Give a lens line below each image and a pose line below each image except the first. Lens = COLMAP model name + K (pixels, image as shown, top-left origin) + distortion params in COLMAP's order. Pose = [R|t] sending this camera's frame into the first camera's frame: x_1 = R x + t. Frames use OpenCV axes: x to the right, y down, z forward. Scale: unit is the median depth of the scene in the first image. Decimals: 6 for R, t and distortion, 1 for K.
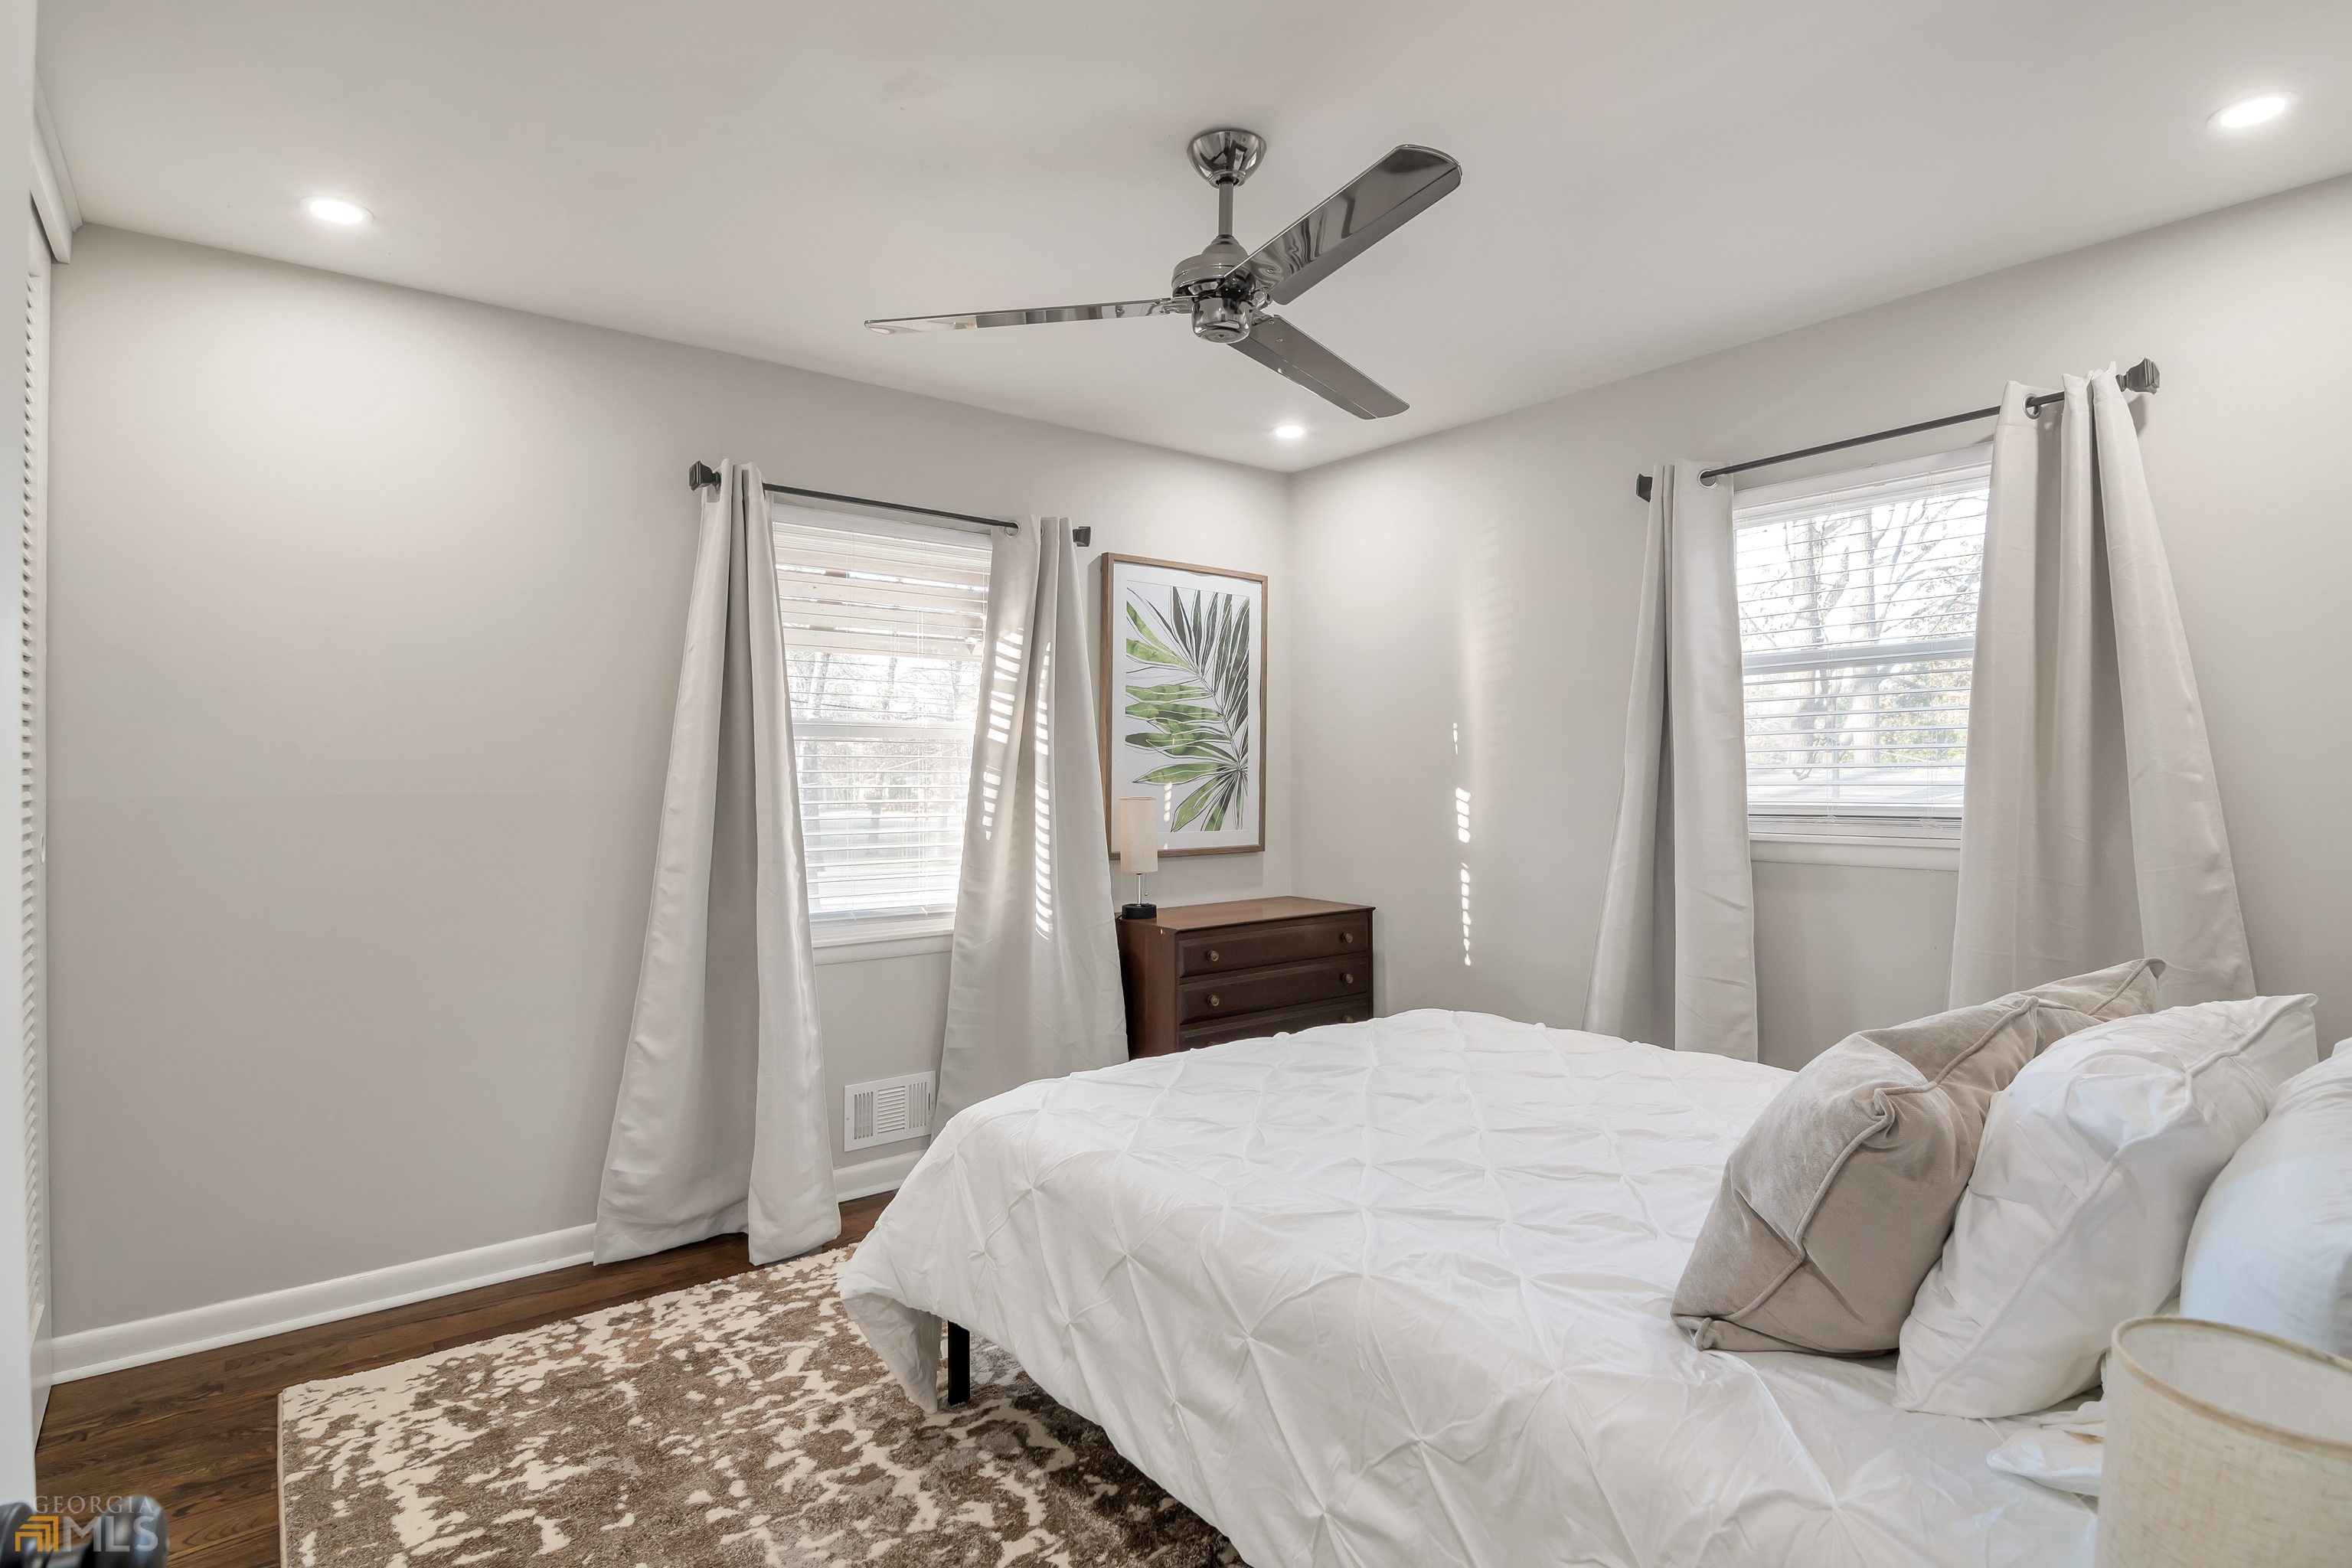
lens RADIAL K [[1138.2, 0, 1188.5], [0, 1138.2, 785.5], [0, 0, 1]] dist [-0.030161, -0.001080]
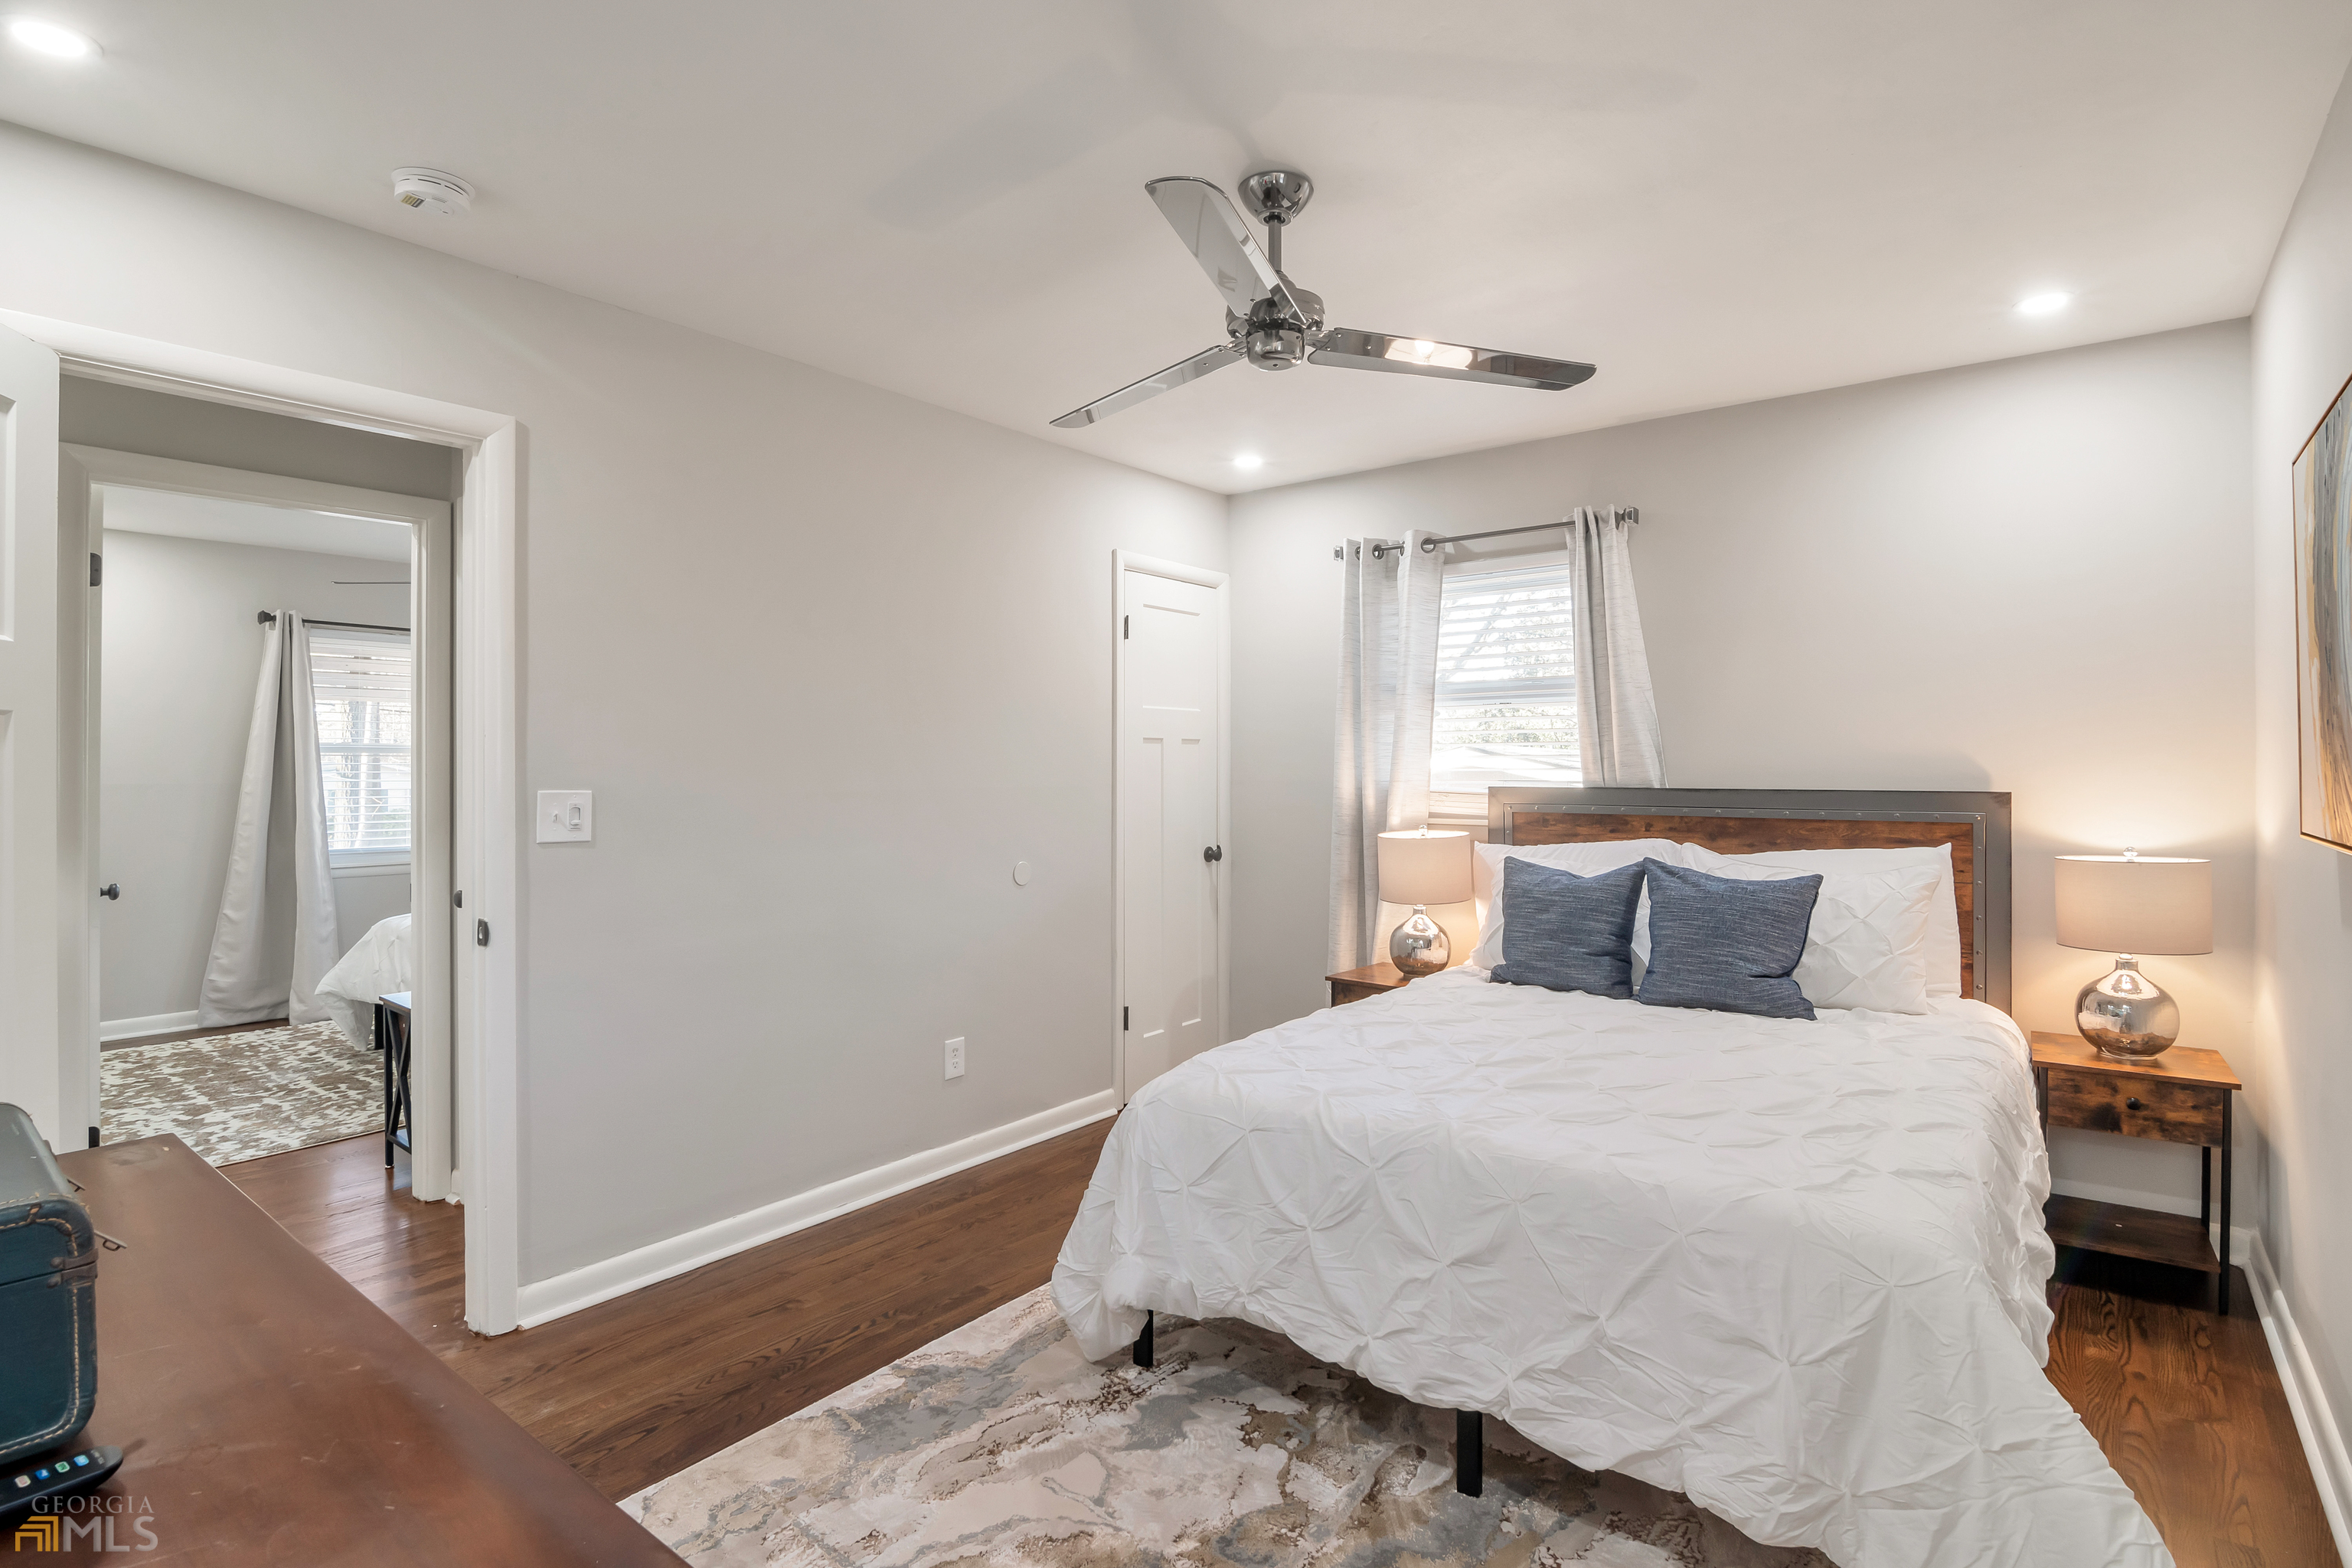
lens RADIAL K [[1138.2, 0, 1163.2], [0, 1138.2, 773.2], [0, 0, 1]] dist [-0.030161, -0.001080]
pose [[0.973885, -0.001426, 0.227037, 0.642351], [0.003762, 0.999944, -0.009855, 0.012342], [-0.227010, 0.010452, 0.973836, -1.217475]]
